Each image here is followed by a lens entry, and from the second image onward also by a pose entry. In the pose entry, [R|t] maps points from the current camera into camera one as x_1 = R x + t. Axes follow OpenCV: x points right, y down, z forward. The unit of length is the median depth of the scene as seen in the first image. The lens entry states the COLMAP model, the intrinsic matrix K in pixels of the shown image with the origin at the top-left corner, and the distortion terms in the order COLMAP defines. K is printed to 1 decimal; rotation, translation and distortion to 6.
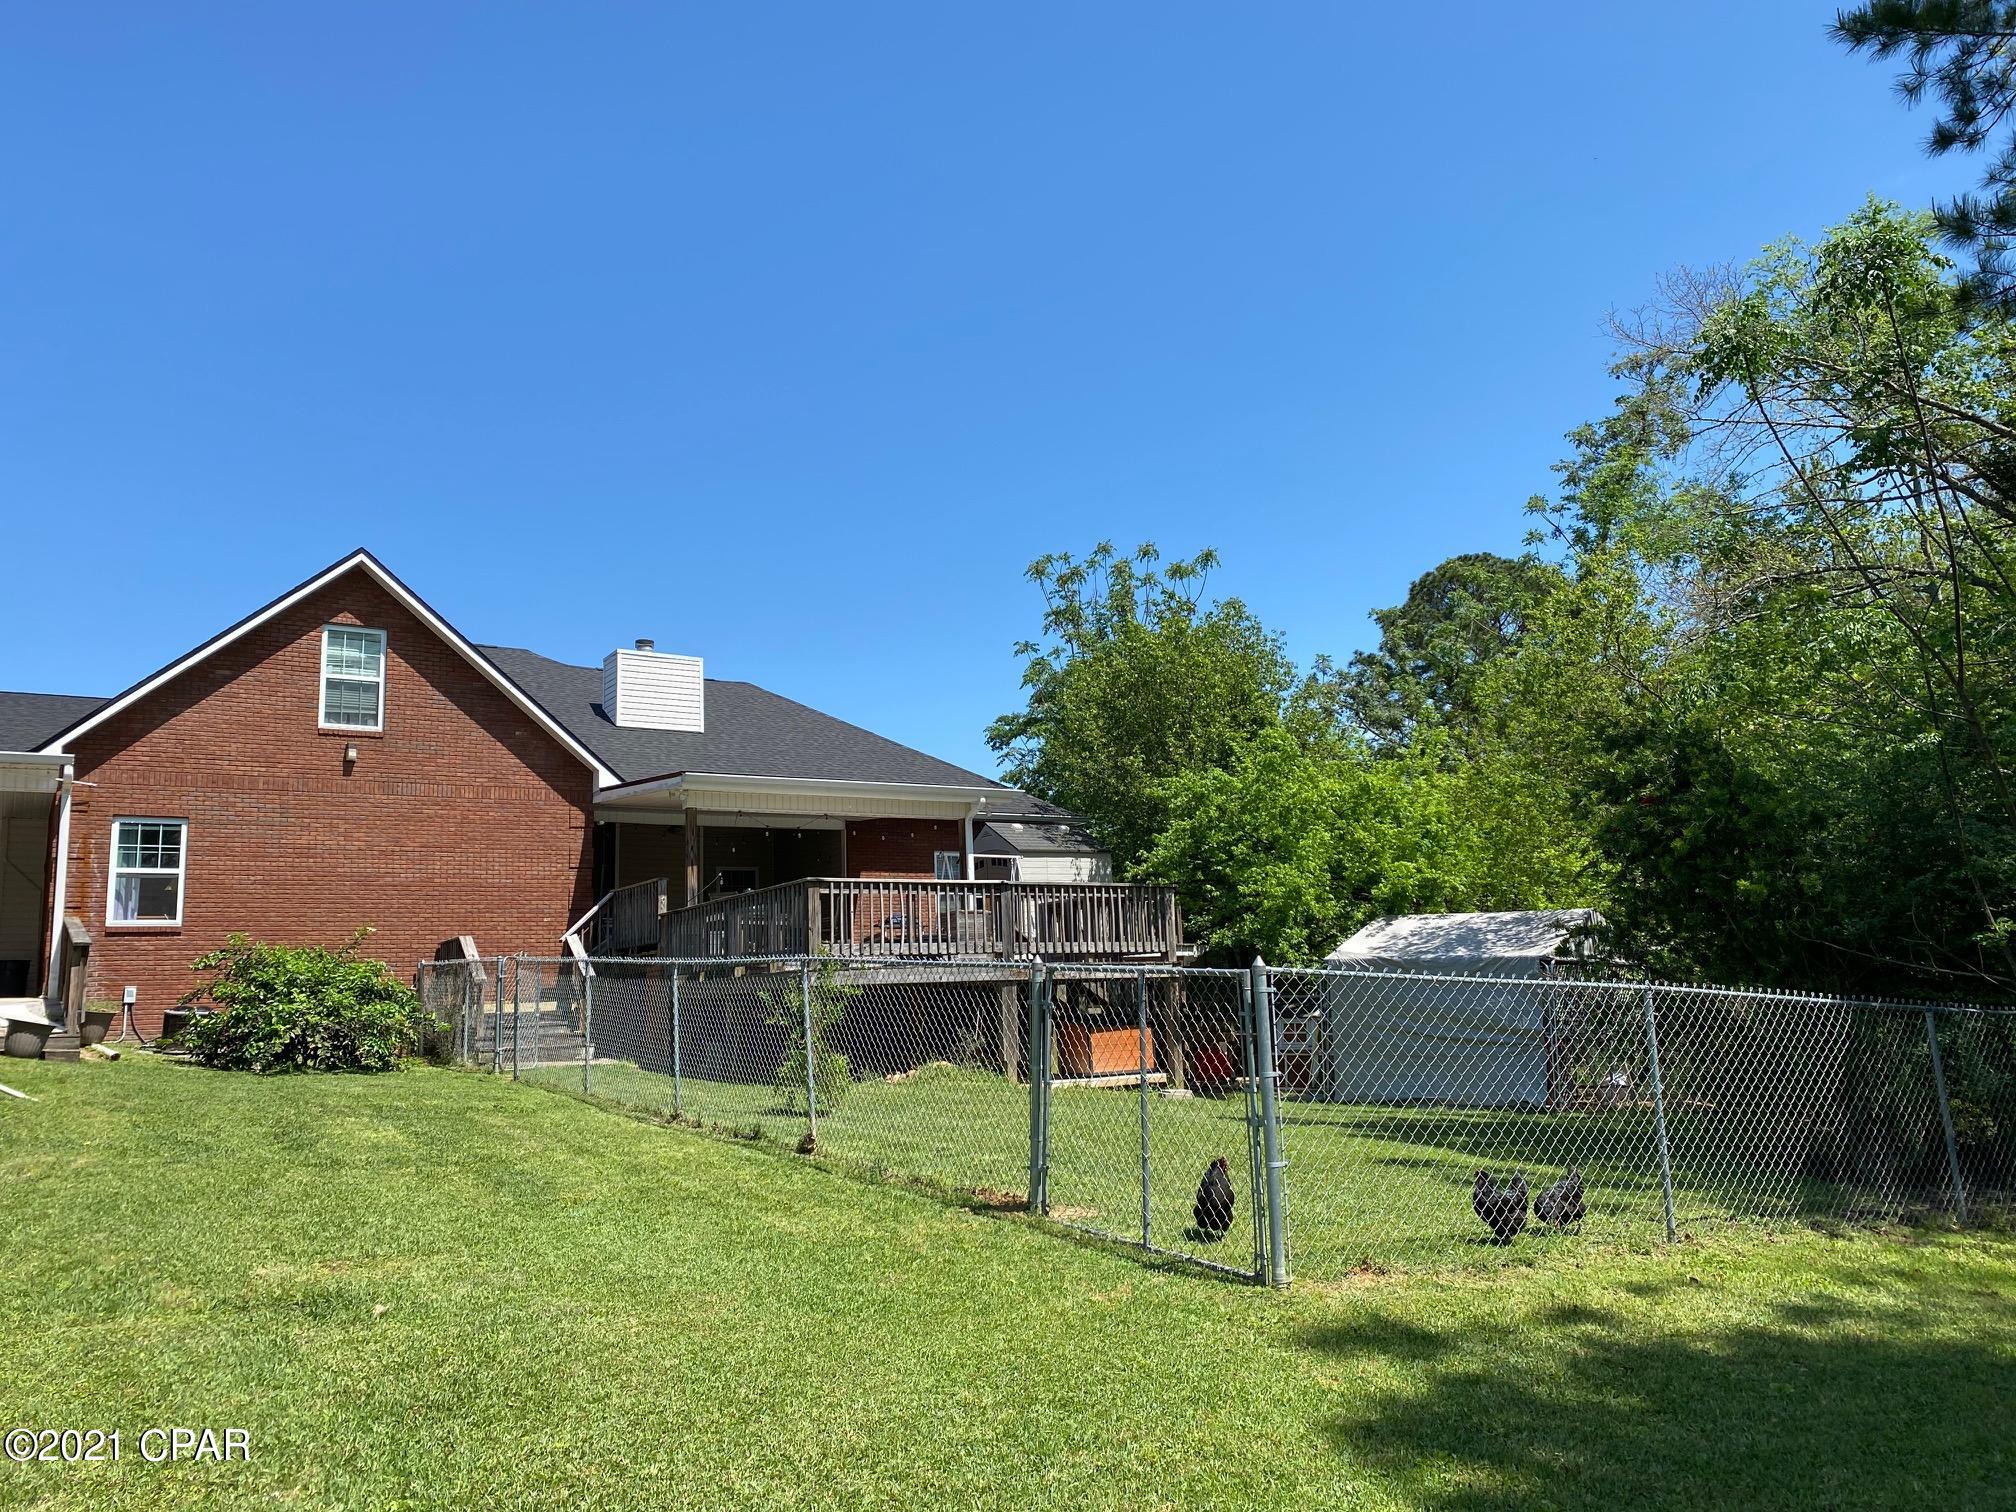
lens RADIAL K [[1618.4, 0, 1008.0], [0, 1618.4, 756.0], [0, 0, 1]] dist [0.085492, 0.112357]
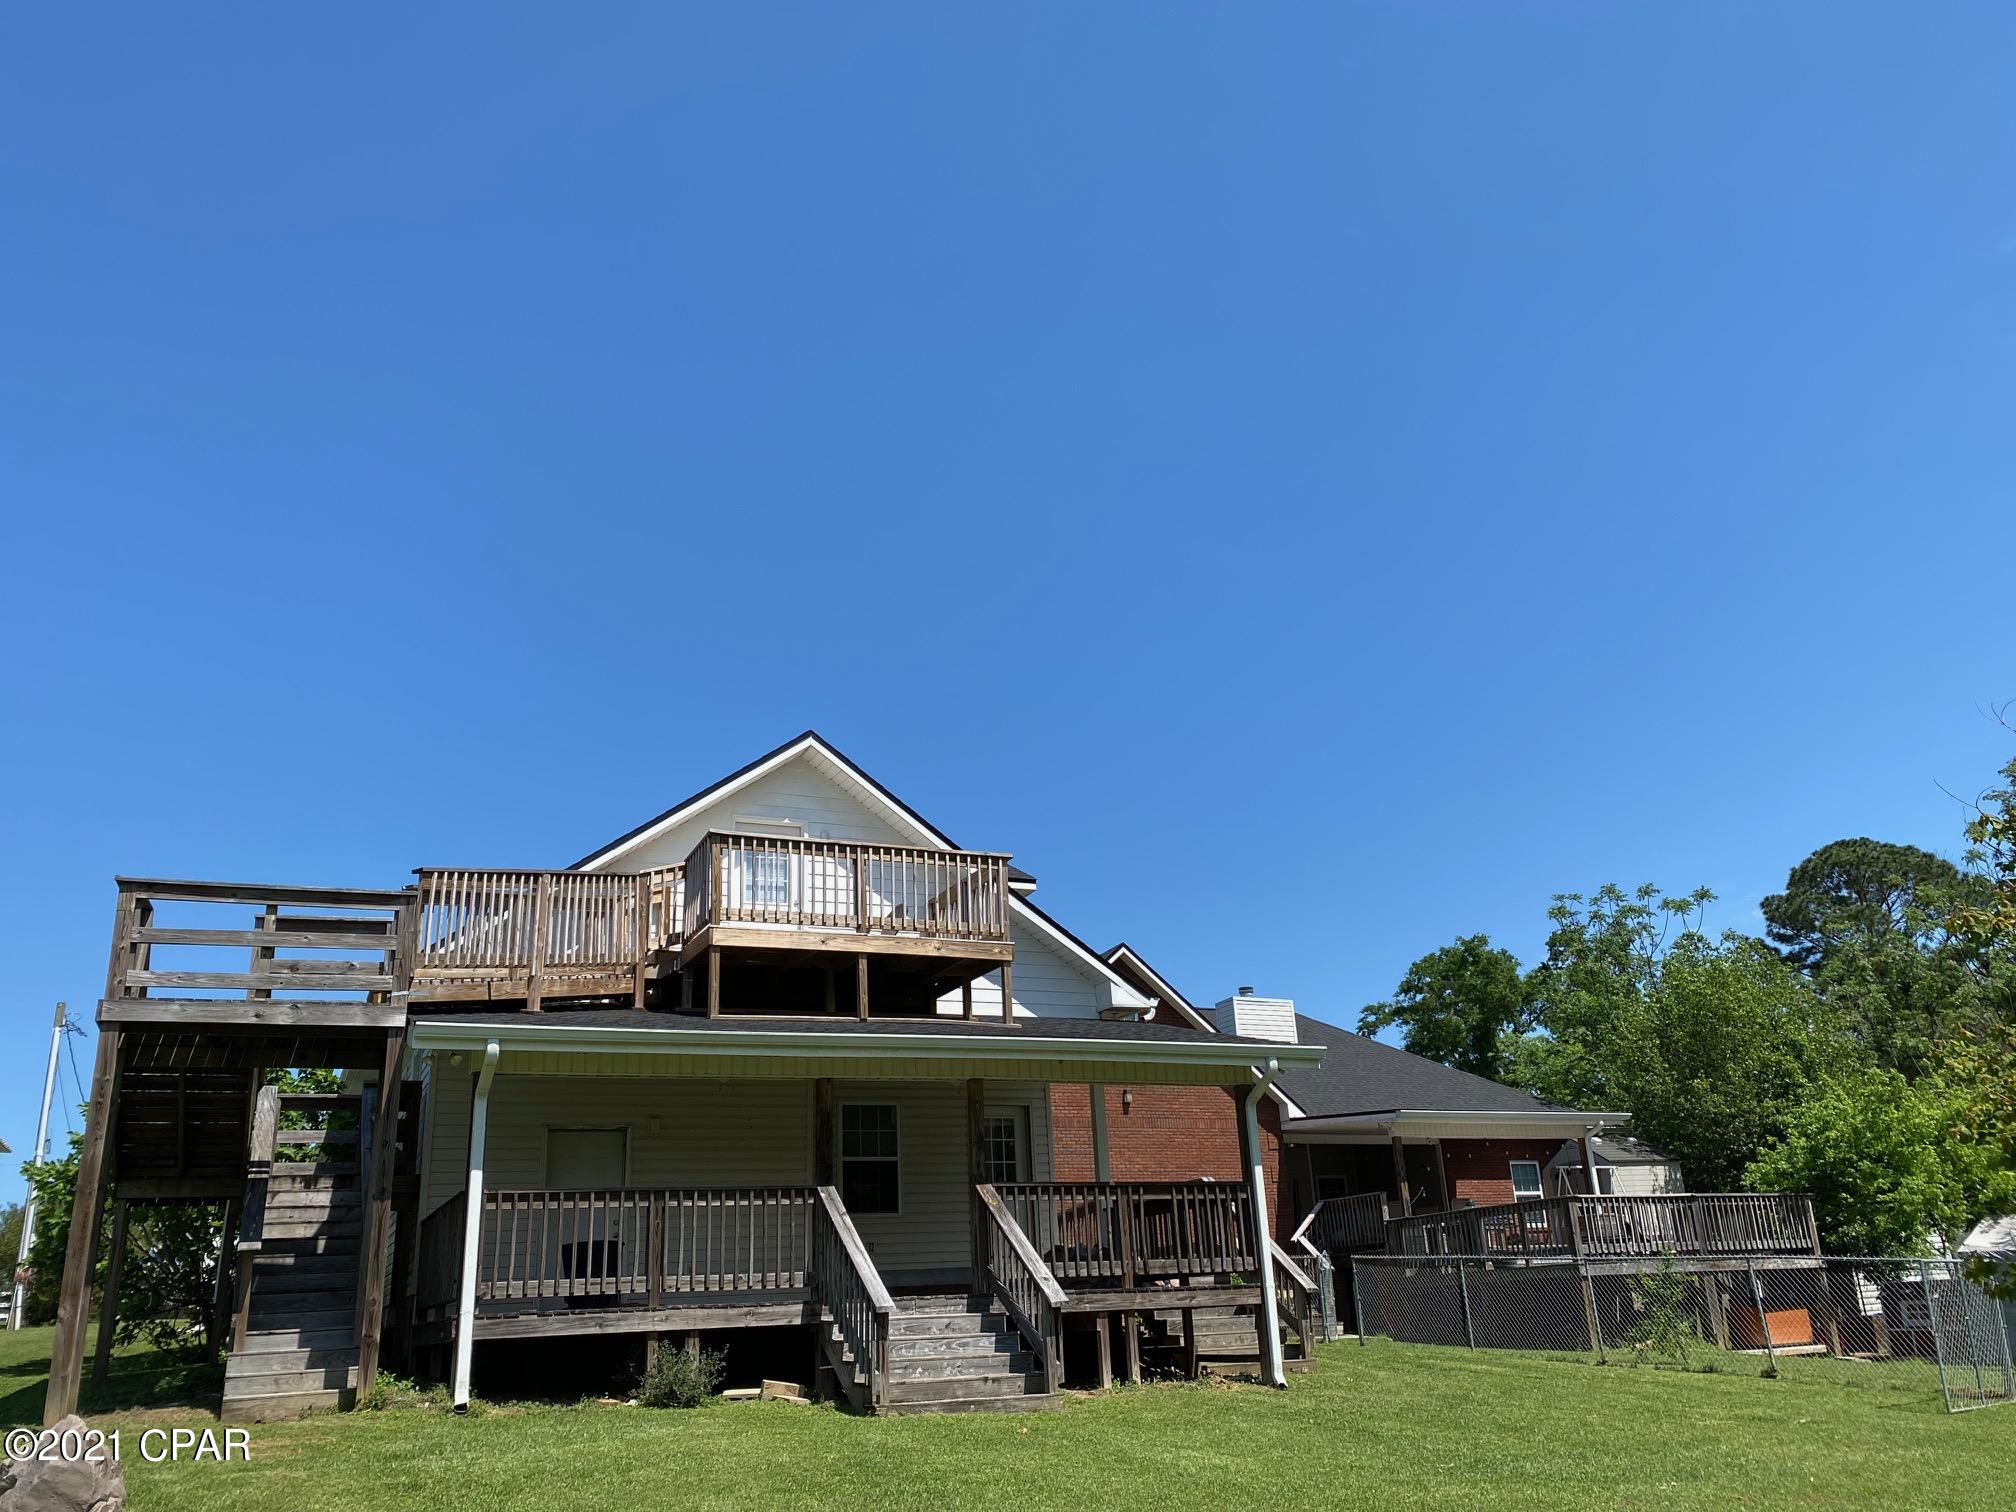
lens RADIAL K [[1659.3, 0, 1008.0], [0, 1659.3, 756.0], [0, 0, 1]] dist [-0.010080, -0.012871]
pose [[0.986977, -0.050508, -0.152723, -0.274829], [0.024713, 0.985765, -0.166304, -0.053706], [0.158949, 0.160364, 0.974176, -0.384246]]
